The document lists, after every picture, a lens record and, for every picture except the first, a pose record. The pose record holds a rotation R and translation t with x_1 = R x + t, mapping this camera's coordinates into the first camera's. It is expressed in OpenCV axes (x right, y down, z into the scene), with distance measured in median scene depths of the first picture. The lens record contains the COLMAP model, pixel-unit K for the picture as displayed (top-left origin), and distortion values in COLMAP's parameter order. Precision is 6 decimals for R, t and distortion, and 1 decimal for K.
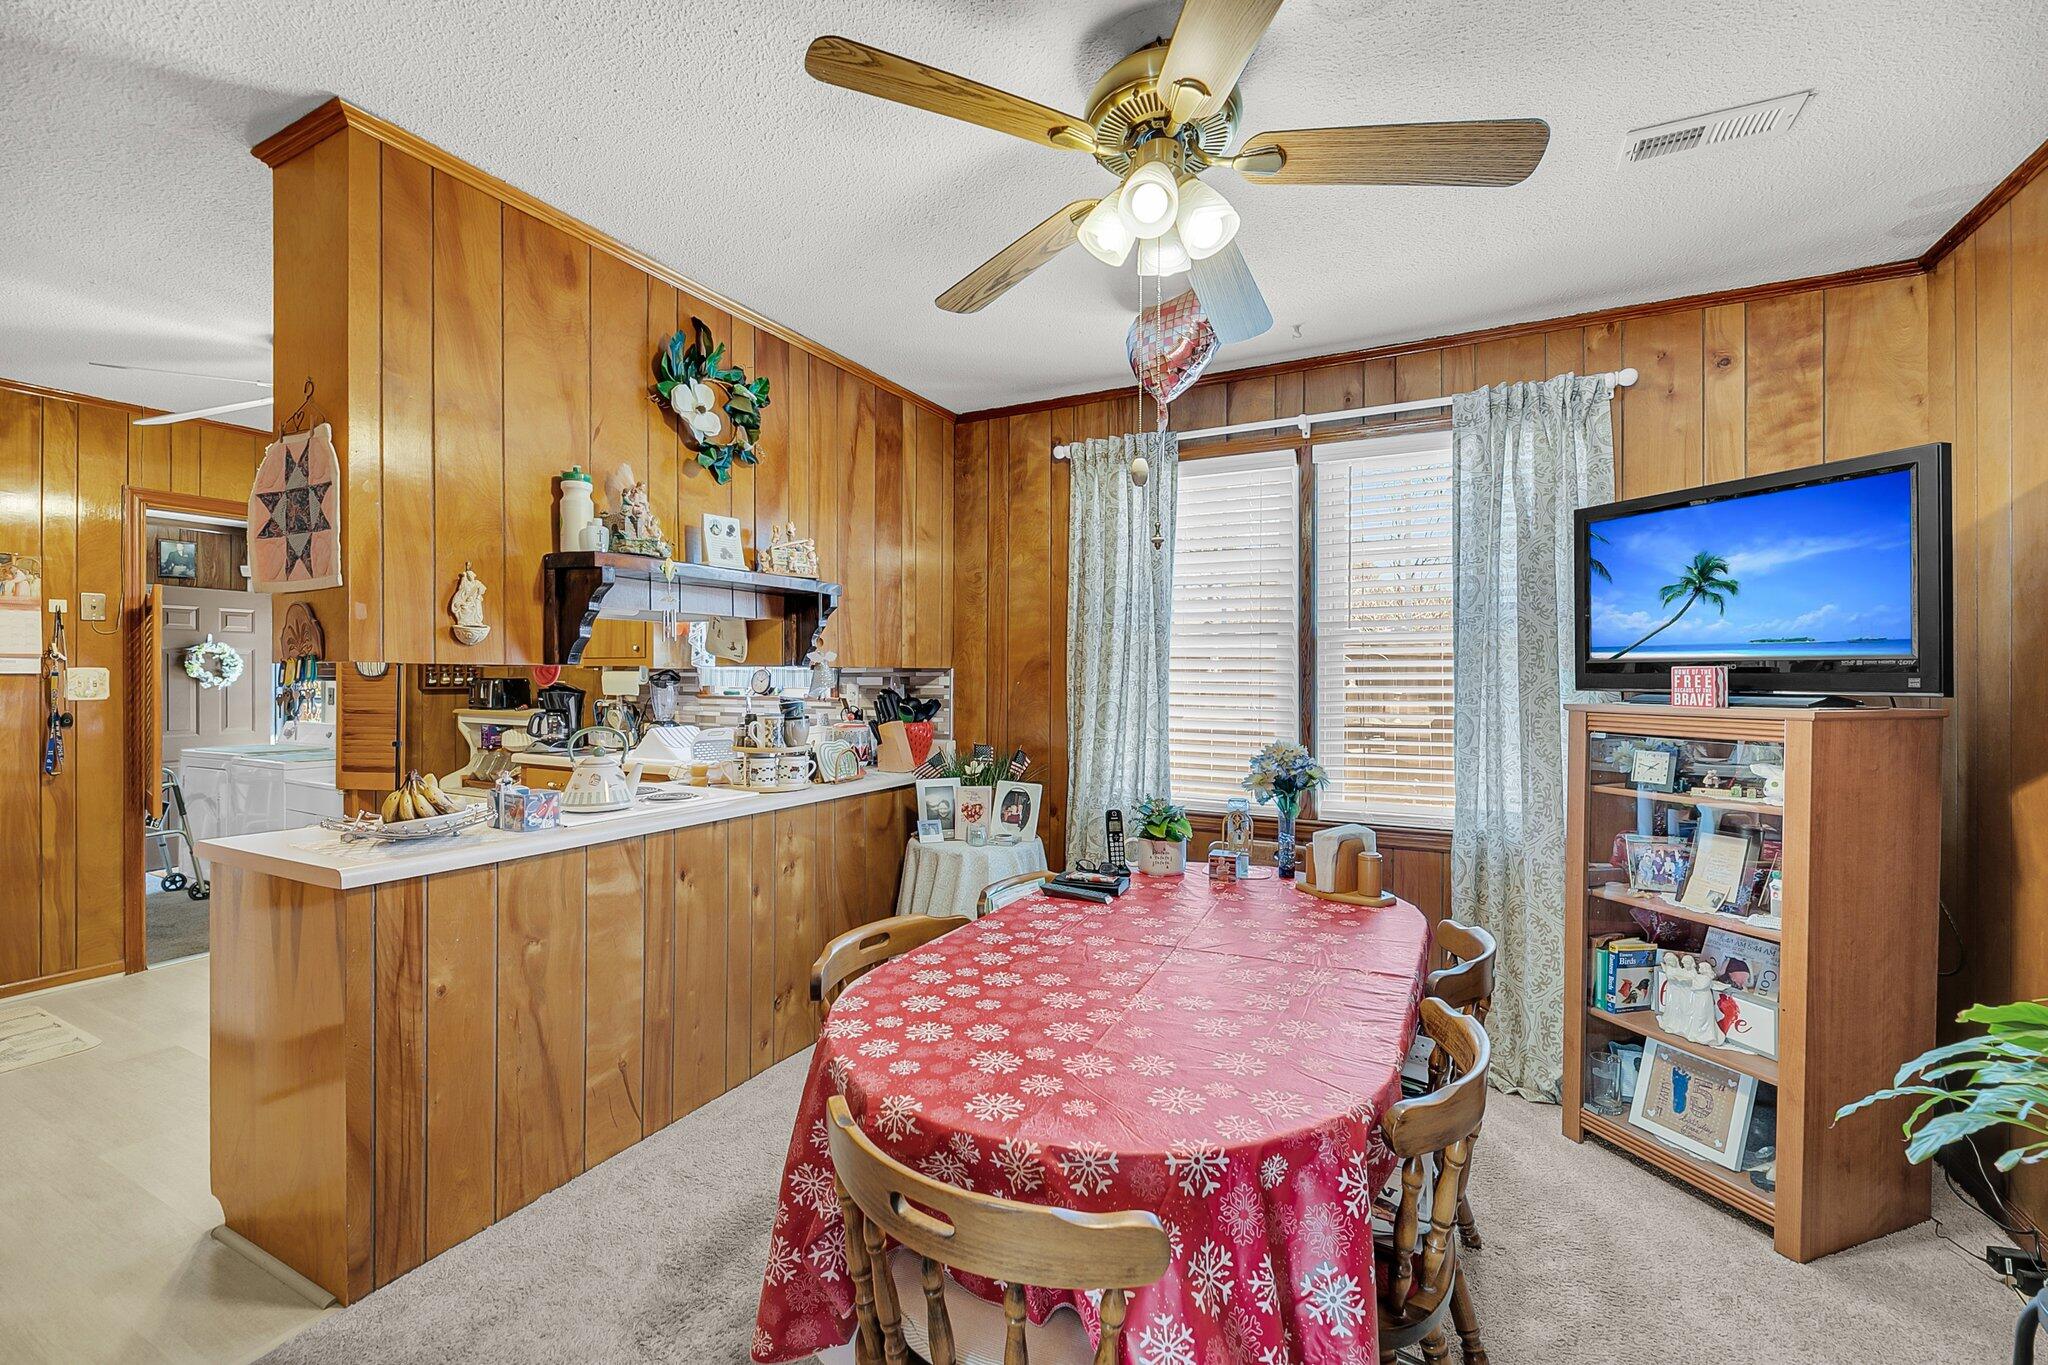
lens RADIAL K [[860.6, 0, 1020.9], [0, 860.6, 673.6], [0, 0, 1]] dist [-0.000079, -0.002502]
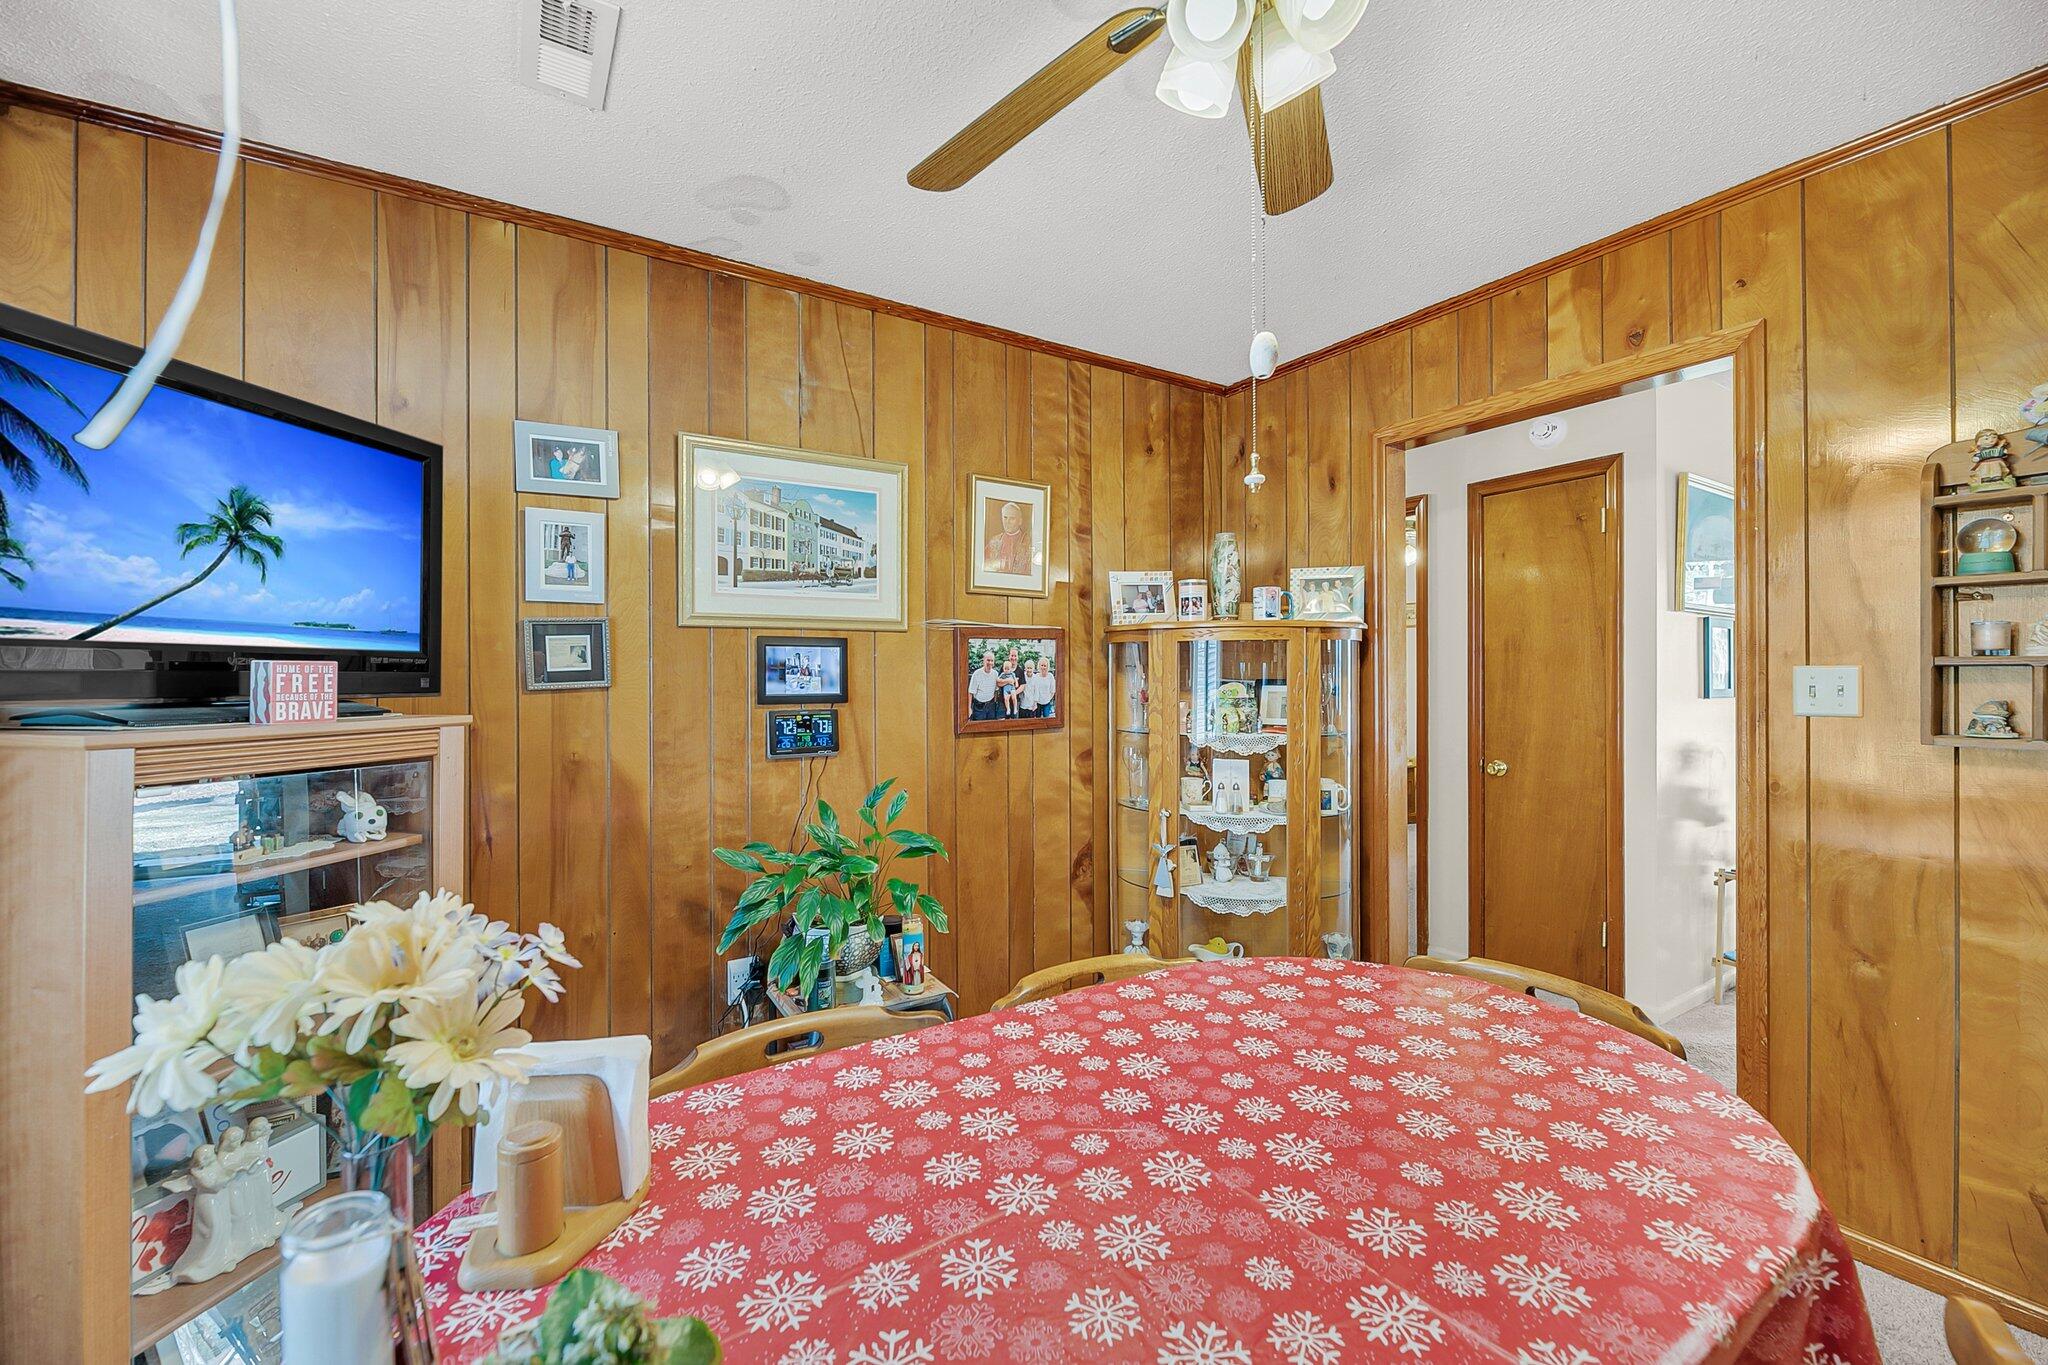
lens RADIAL K [[860.6, 0, 1020.9], [0, 860.6, 673.6], [0, 0, 1]] dist [-0.000079, -0.002502]
pose [[-0.869512, -0.000700, 0.493912, -0.045402], [-0.000336, 1.000000, 0.000825, 0.003332], [-0.493912, 0.000551, -0.869511, 0.820904]]
